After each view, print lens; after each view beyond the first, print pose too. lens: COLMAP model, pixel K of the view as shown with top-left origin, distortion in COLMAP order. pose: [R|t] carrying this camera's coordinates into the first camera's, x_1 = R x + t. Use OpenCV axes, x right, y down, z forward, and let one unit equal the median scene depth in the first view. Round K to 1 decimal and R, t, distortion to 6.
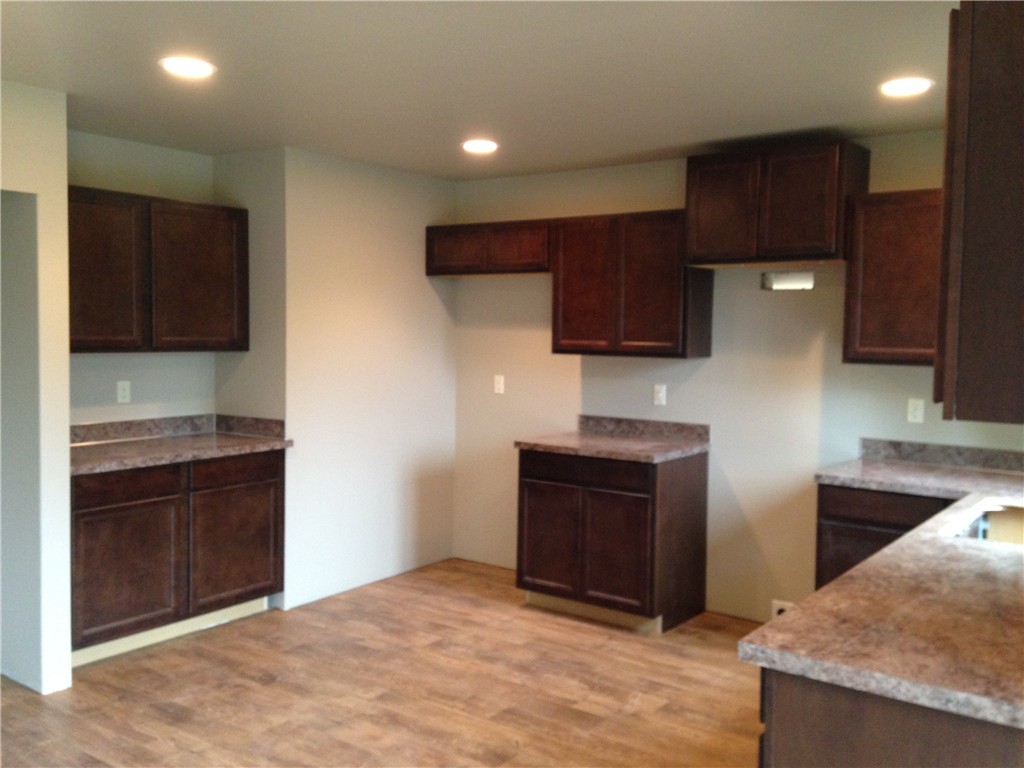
lens RADIAL K [[926.9, 0, 513.4], [0, 926.9, 369.3], [0, 0, 1]] dist [0.193770, -0.320324]
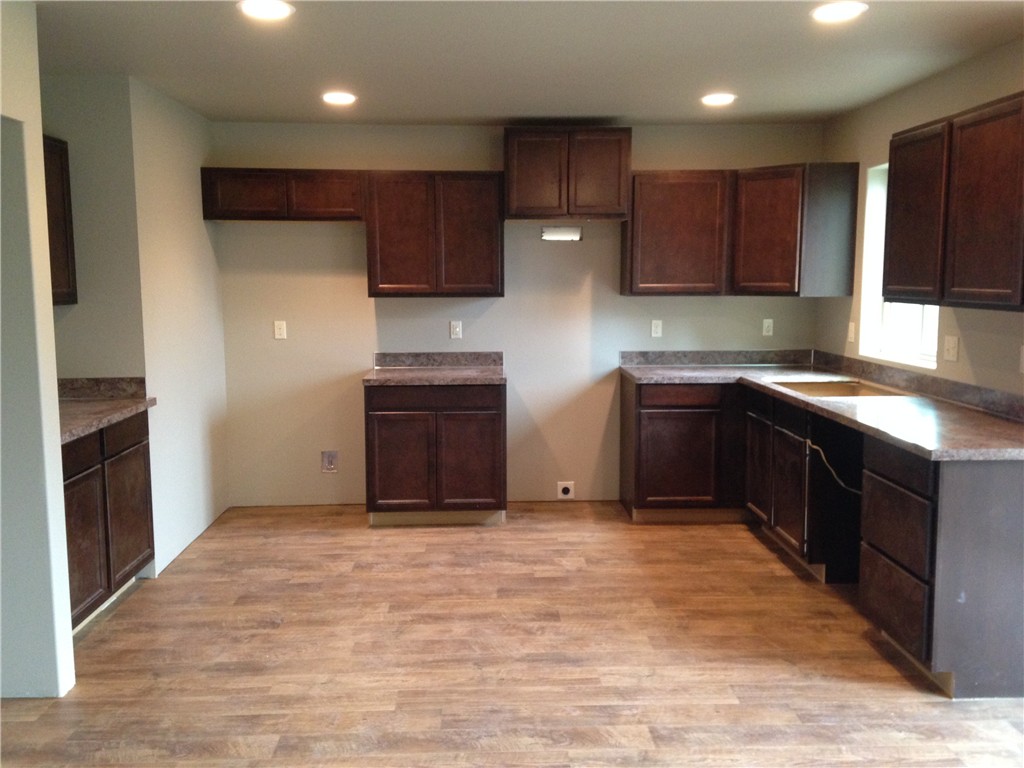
lens RADIAL K [[926.9, 0, 513.4], [0, 926.9, 369.3], [0, 0, 1]] dist [0.193770, -0.320324]
pose [[0.783696, -0.081285, 0.615803, -0.593708], [0.043439, 0.996145, 0.076207, -0.010108], [-0.619624, -0.032973, 0.784206, 0.048335]]
